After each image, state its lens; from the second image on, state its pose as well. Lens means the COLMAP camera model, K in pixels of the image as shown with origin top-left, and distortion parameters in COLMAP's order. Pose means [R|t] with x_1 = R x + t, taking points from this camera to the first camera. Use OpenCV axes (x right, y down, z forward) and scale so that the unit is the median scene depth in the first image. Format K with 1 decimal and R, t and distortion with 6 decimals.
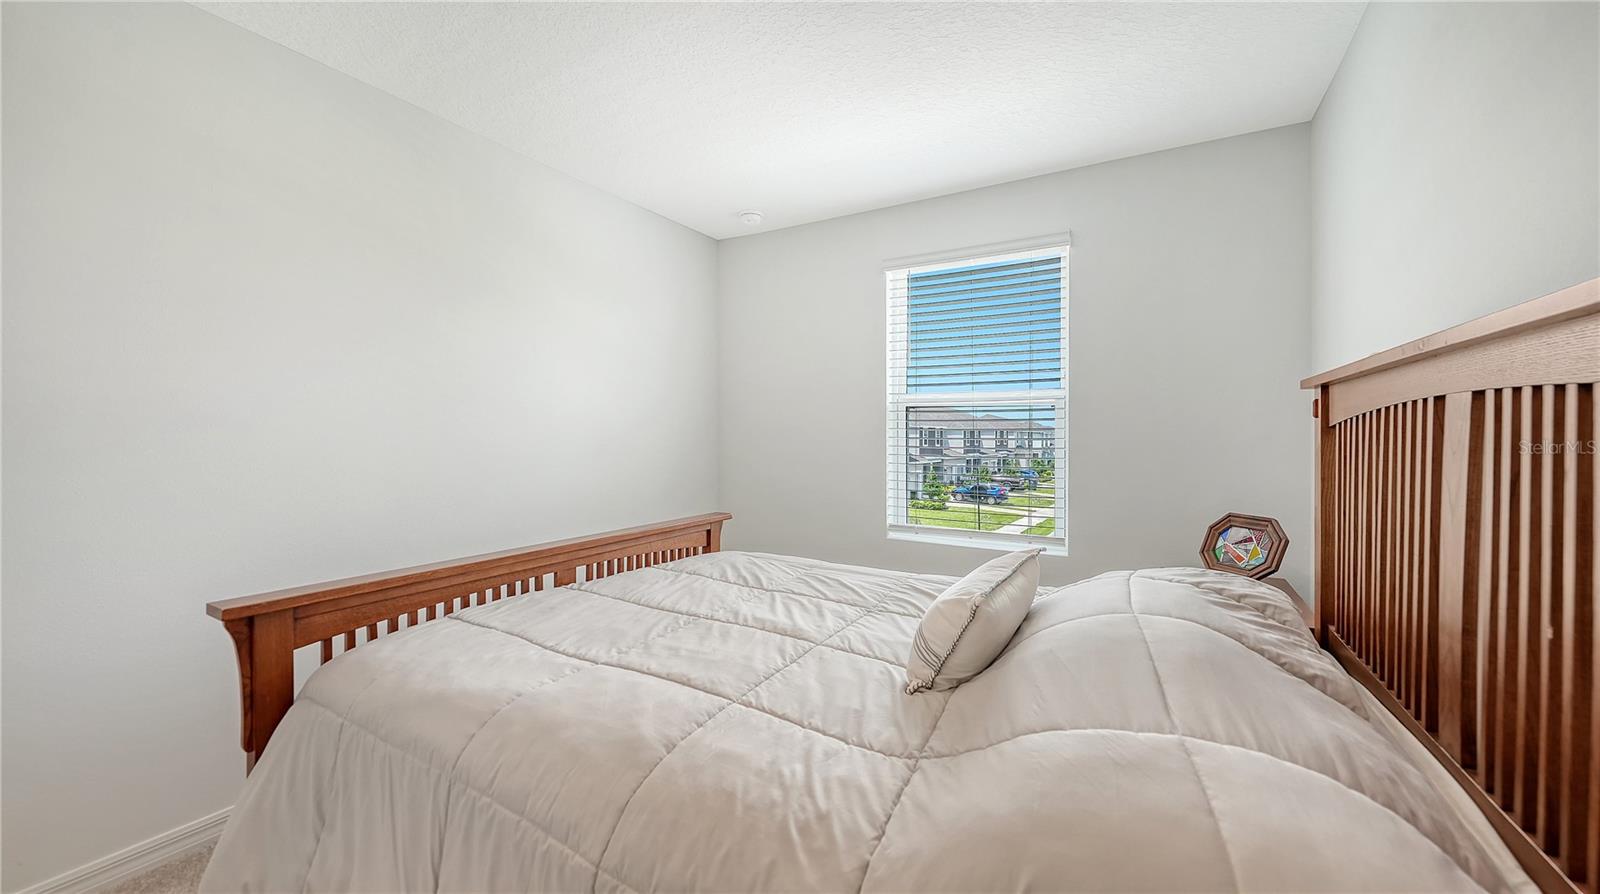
lens RADIAL K [[613.1, 0, 800.0], [0, 613.1, 447.0], [0, 0, 1]] dist [0.000511, -0.000006]
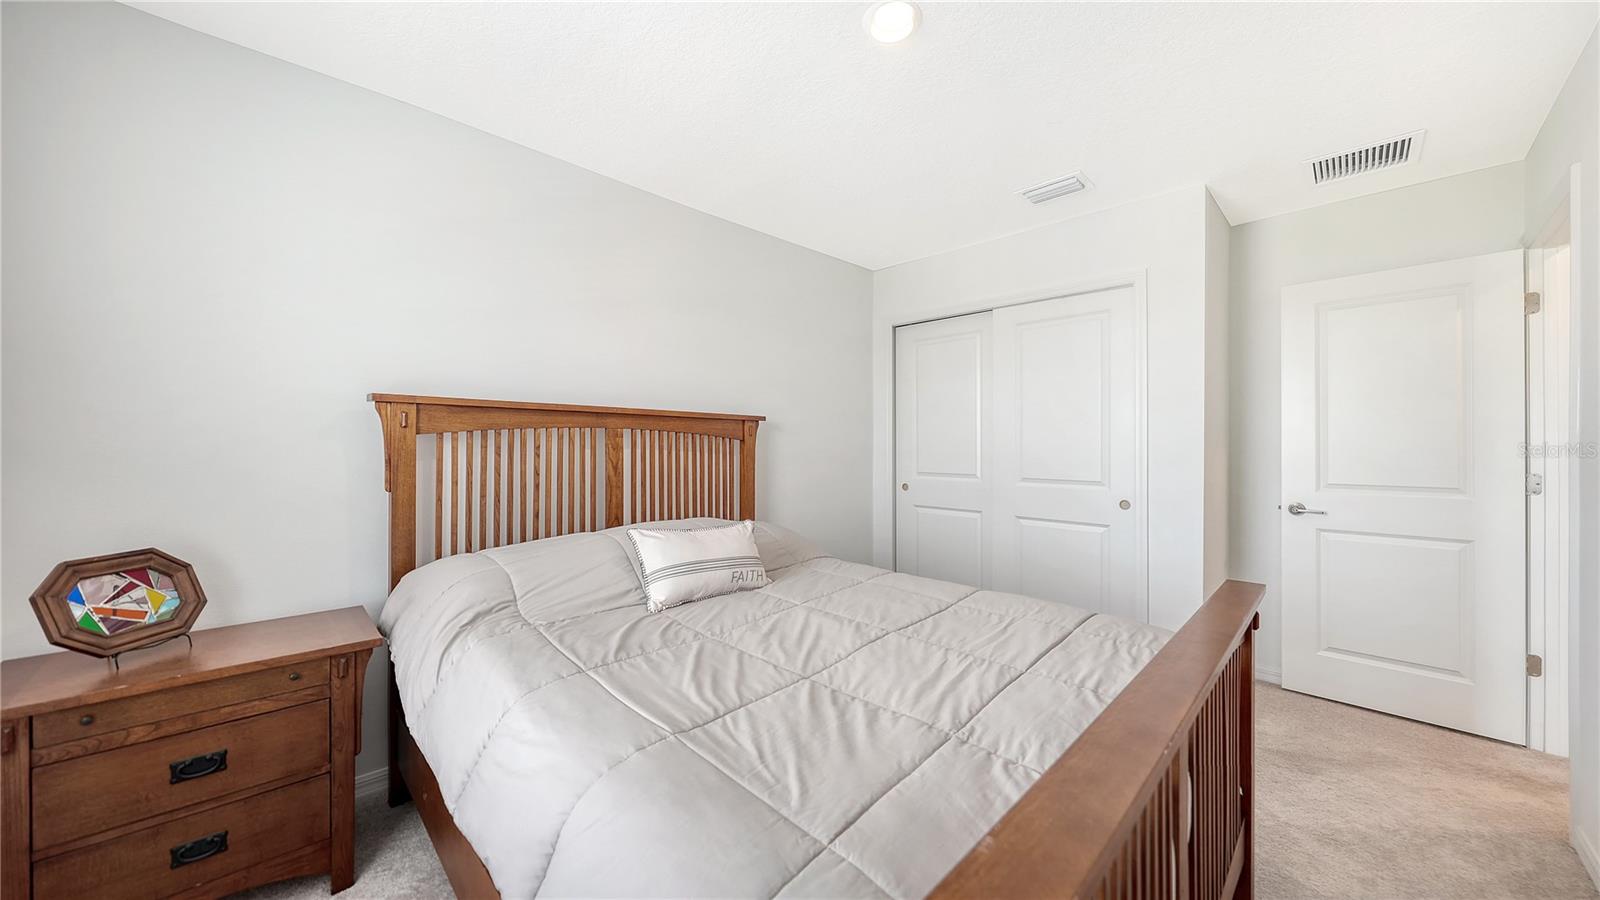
lens RADIAL K [[570.2, 0, 797.0], [0, 570.2, 446.1], [0, 0, 1]] dist [0.000253, -0.000030]
pose [[-0.969529, -0.018468, 0.244279, -0.201418], [-0.011835, 0.999521, 0.028595, -0.045819], [-0.244690, 0.024832, -0.969283, 1.684446]]
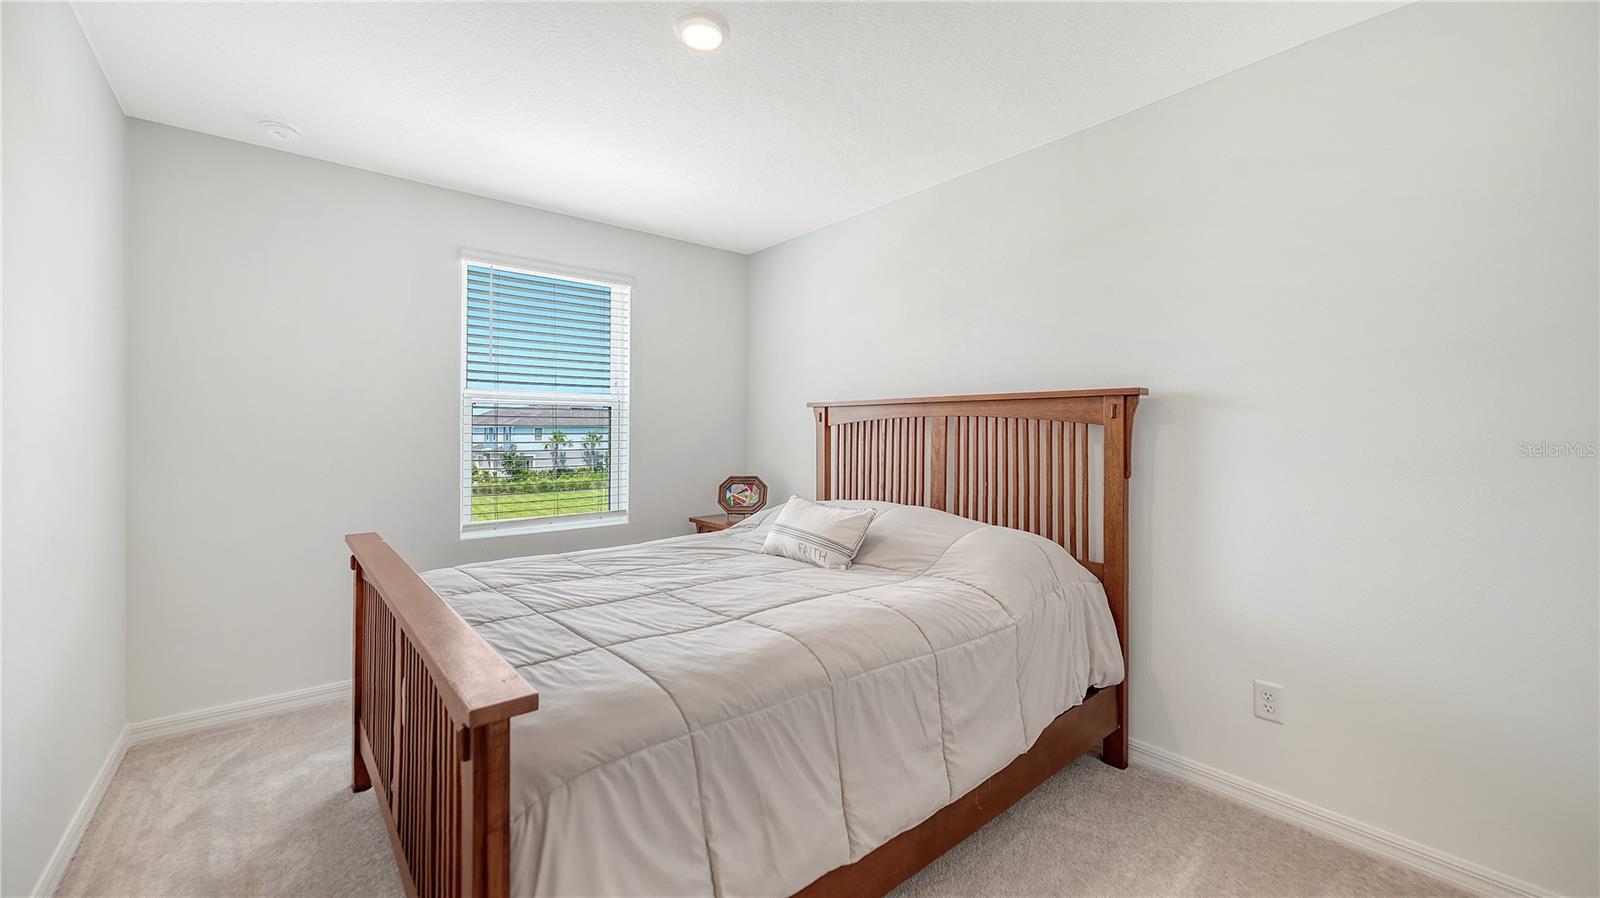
lens RADIAL K [[613.1, 0, 800.0], [0, 613.1, 449.0], [0, 0, 1]] dist [0.000511, -0.000006]
pose [[0.327159, -0.034695, 0.944332, -1.000828], [0.021472, 0.999341, 0.029278, -0.015125], [-0.944725, 0.010698, 0.327688, 0.328195]]
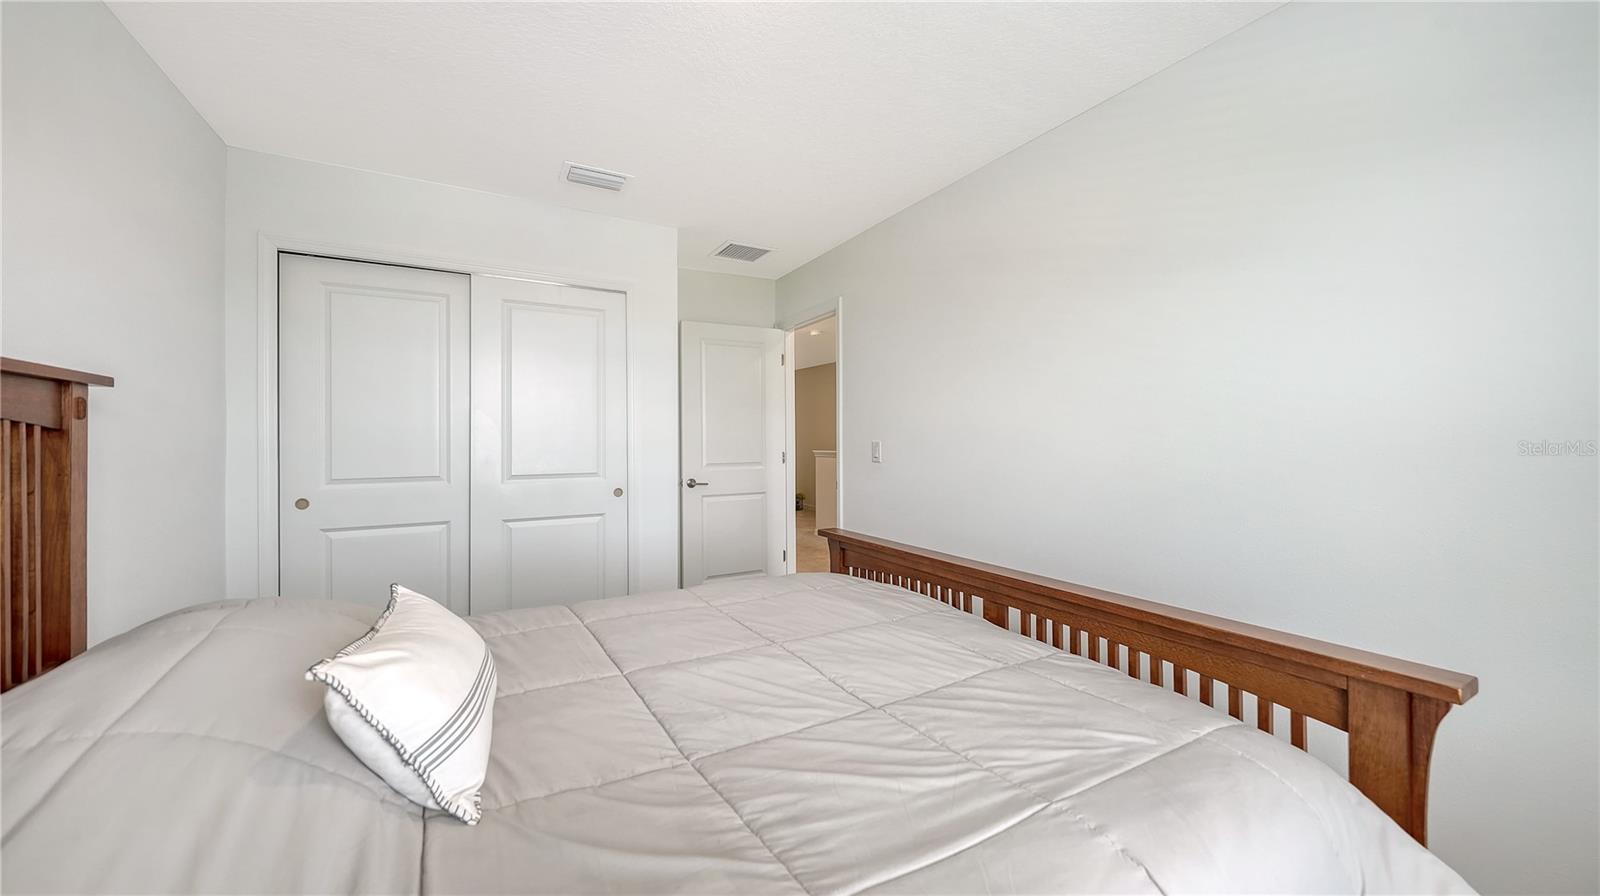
lens RADIAL K [[553.8, 0, 801.4], [0, 553.8, 439.5], [0, 0, 1]] dist [-0.000302, -0.000193]
pose [[-0.489288, -0.011439, -0.872047, 0.477151], [-0.026224, 0.999655, 0.001601, -0.026814], [0.871728, 0.023652, -0.489419, 1.243748]]
